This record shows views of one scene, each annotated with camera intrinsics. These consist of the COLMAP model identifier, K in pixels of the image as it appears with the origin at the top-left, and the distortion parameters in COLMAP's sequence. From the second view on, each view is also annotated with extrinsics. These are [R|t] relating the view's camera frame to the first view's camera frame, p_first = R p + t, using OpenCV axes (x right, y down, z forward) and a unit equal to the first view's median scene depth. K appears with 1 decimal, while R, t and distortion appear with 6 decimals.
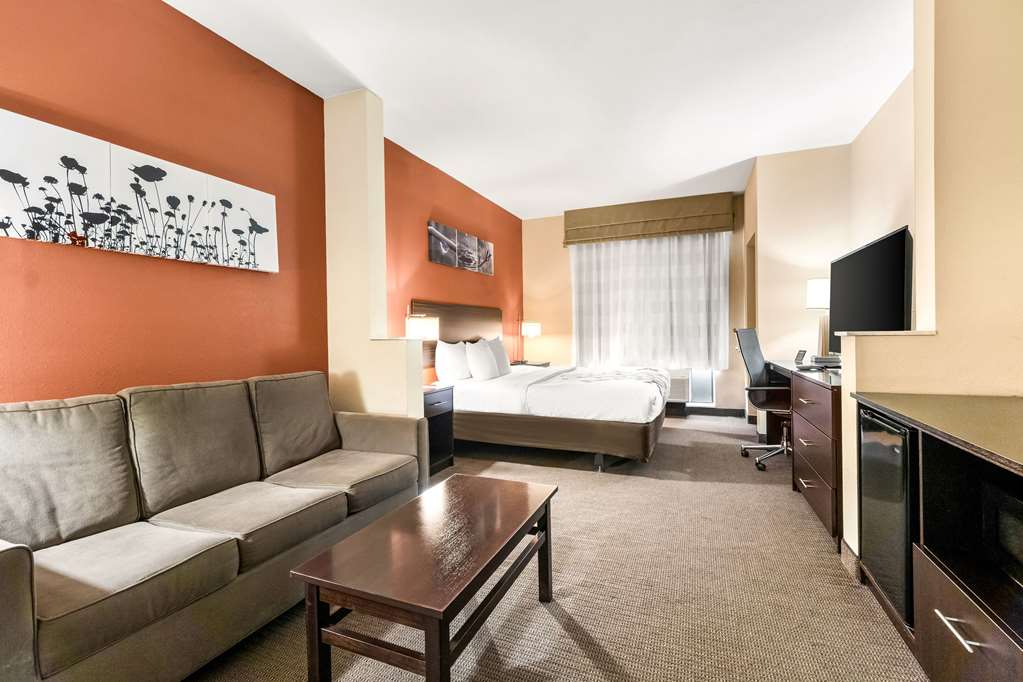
lens RADIAL K [[453.9, 0, 484.4], [0, 453.9, 344.1], [0, 0, 1]] dist [0.002113, 0.000239]
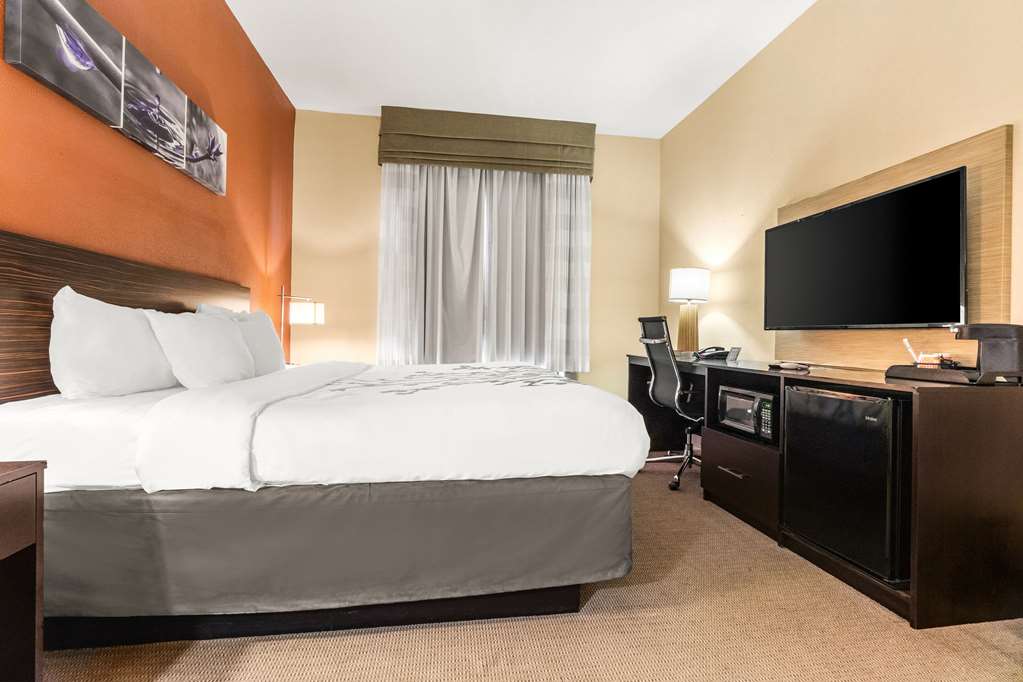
lens RADIAL K [[452.9, 0, 516.8], [0, 452.9, 335.9], [0, 0, 1]] dist [-0.002803, 0.000191]
pose [[0.814355, 0.029597, 0.579612, -0.002811], [-0.005064, 0.999023, -0.043898, 0.027732], [-0.580345, 0.032813, 0.813709, 0.484339]]
